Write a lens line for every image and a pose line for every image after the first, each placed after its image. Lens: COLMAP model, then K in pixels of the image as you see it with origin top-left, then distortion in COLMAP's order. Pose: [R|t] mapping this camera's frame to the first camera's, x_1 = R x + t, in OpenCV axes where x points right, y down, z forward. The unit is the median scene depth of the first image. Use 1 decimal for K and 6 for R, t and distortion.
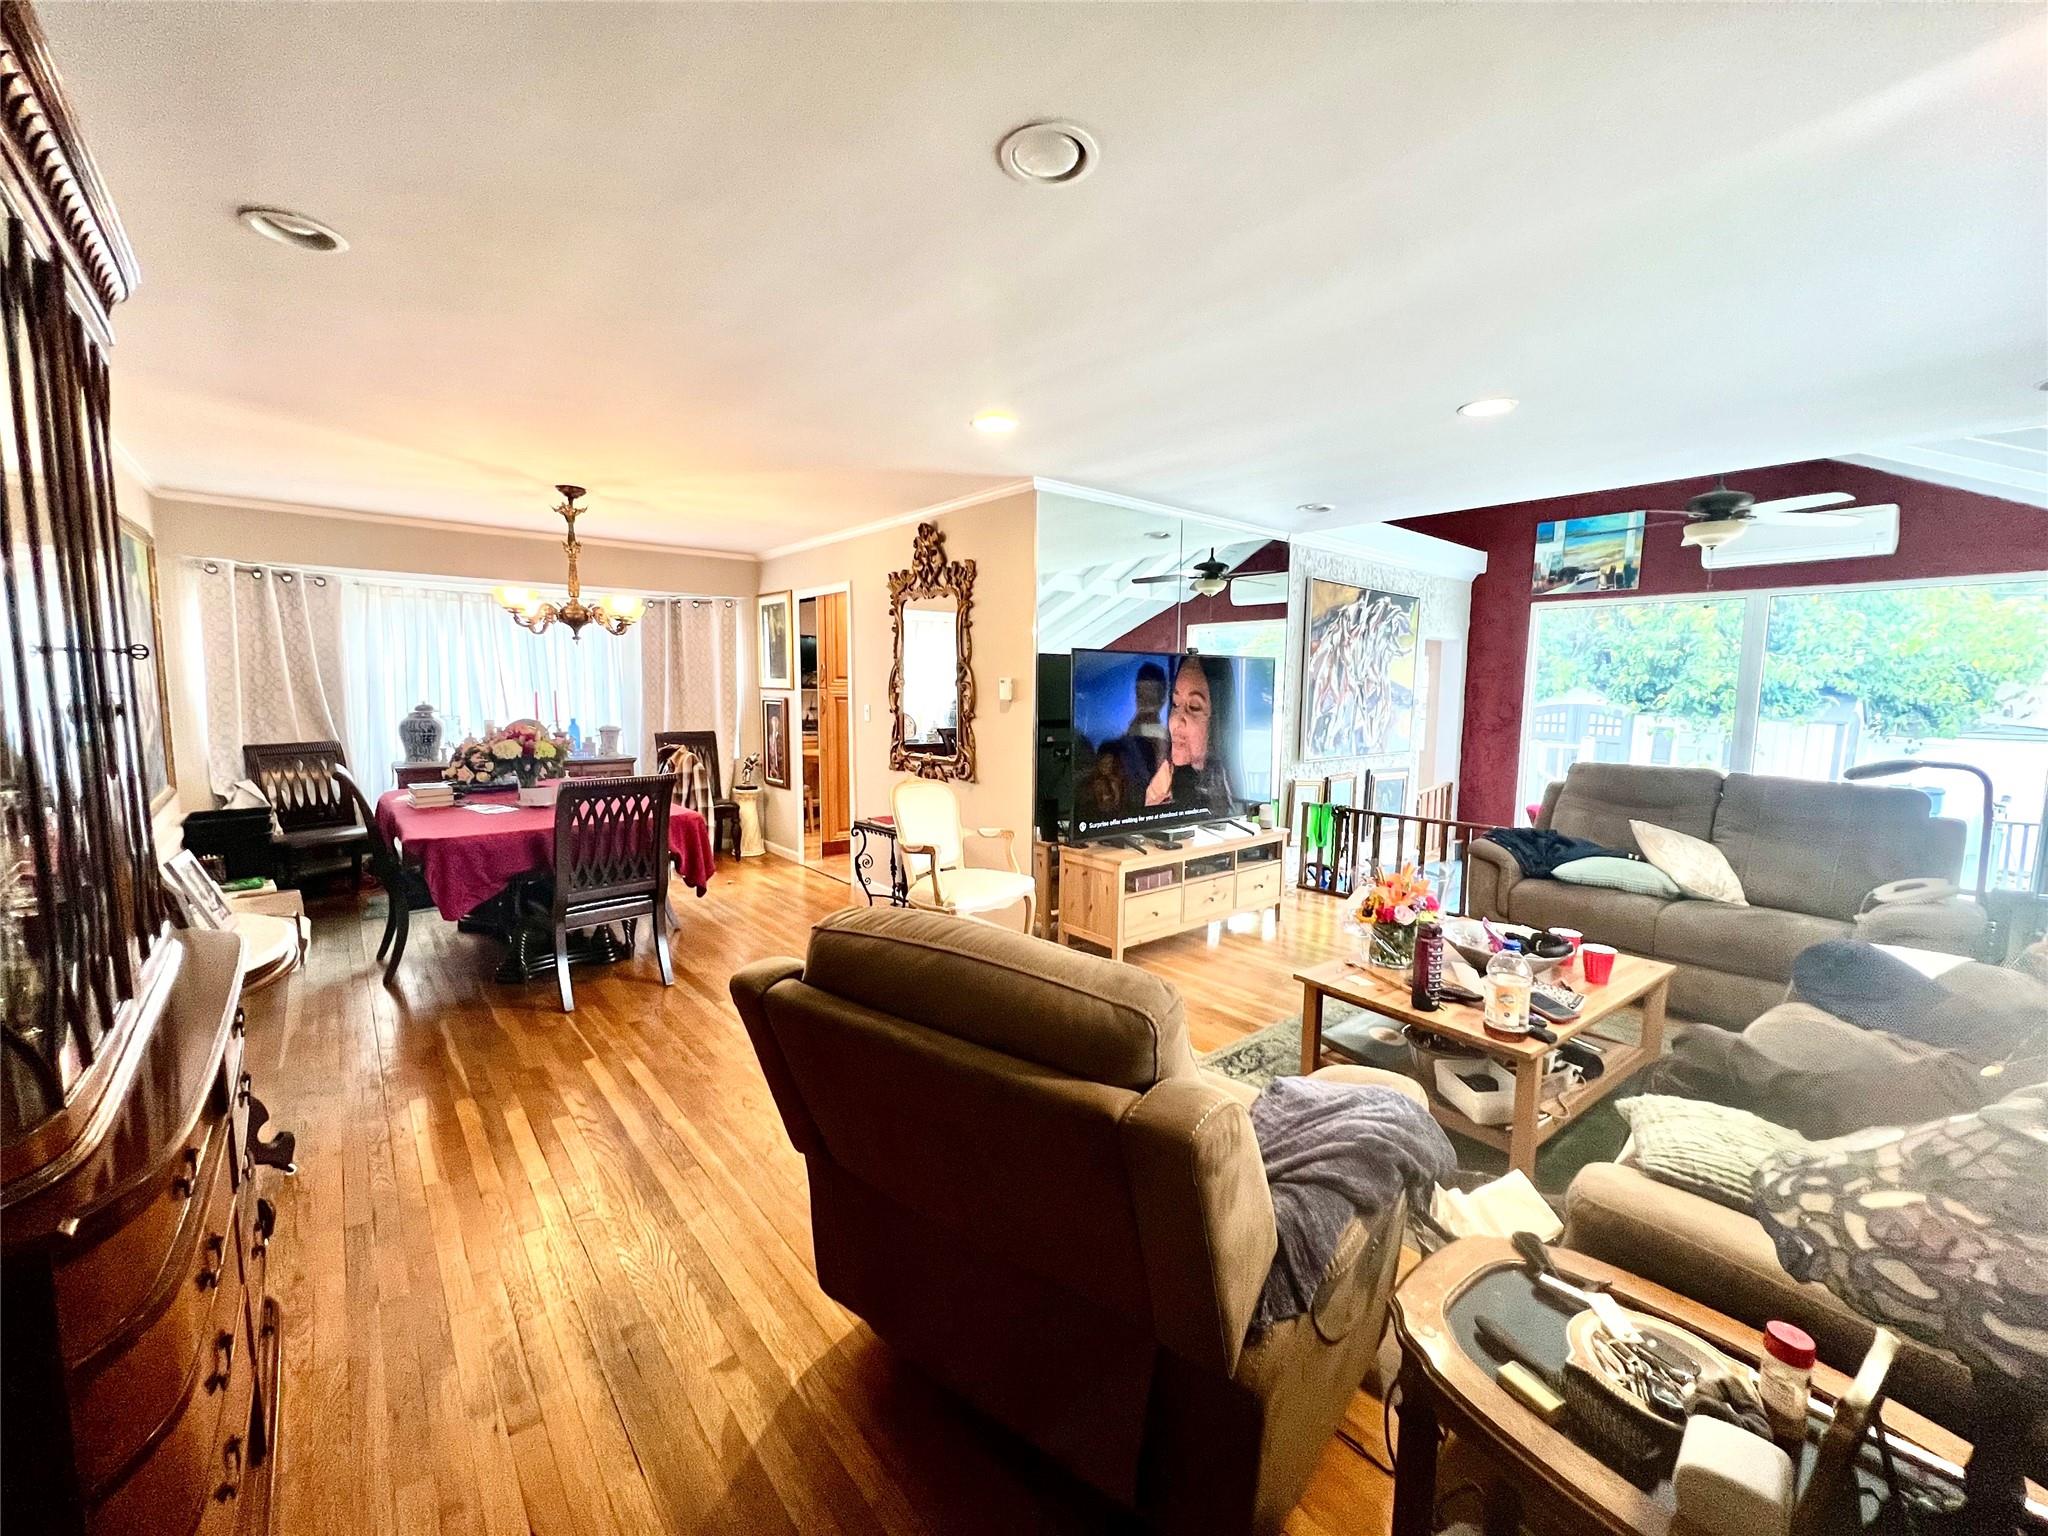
lens RADIAL K [[813.5, 0, 1024.0], [0, 813.5, 768.0], [0, 0, 1]] dist [-0.000813, -0.000235]
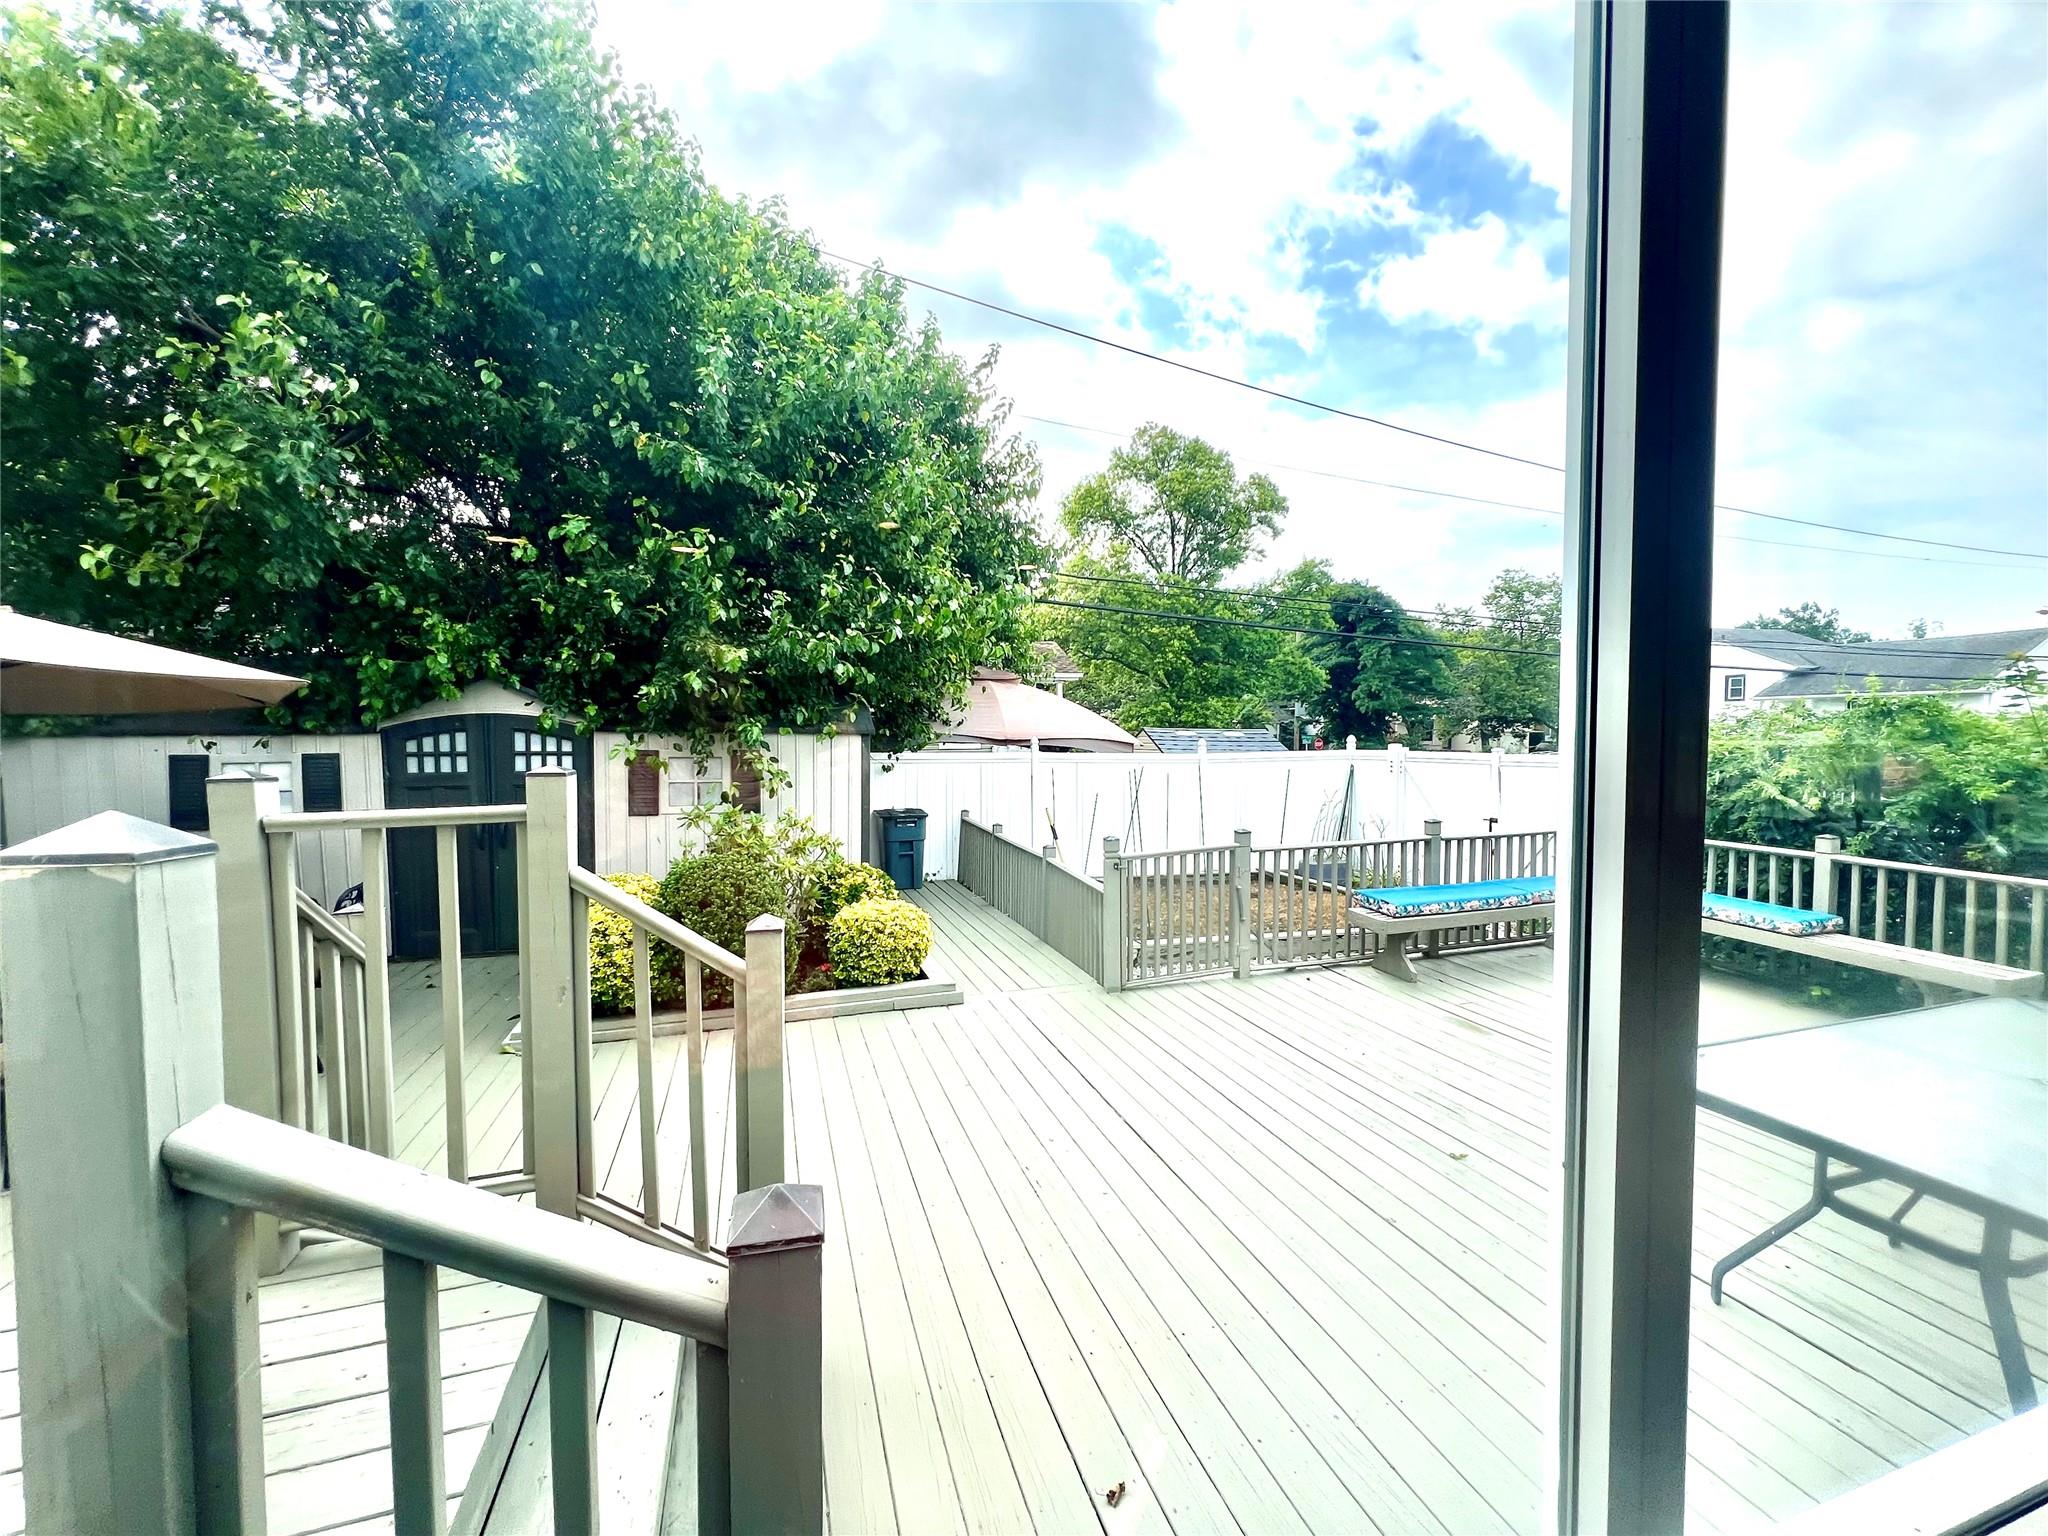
lens RADIAL K [[821.5, 0, 1024.0], [0, 821.5, 768.0], [0, 0, 1]] dist [0.000746, 0.000285]
pose [[0.383597, -0.054987, 0.921862, 0.338400], [0.105820, 0.994268, 0.015273, -0.018036], [-0.917418, 0.091693, 0.387217, 0.503210]]
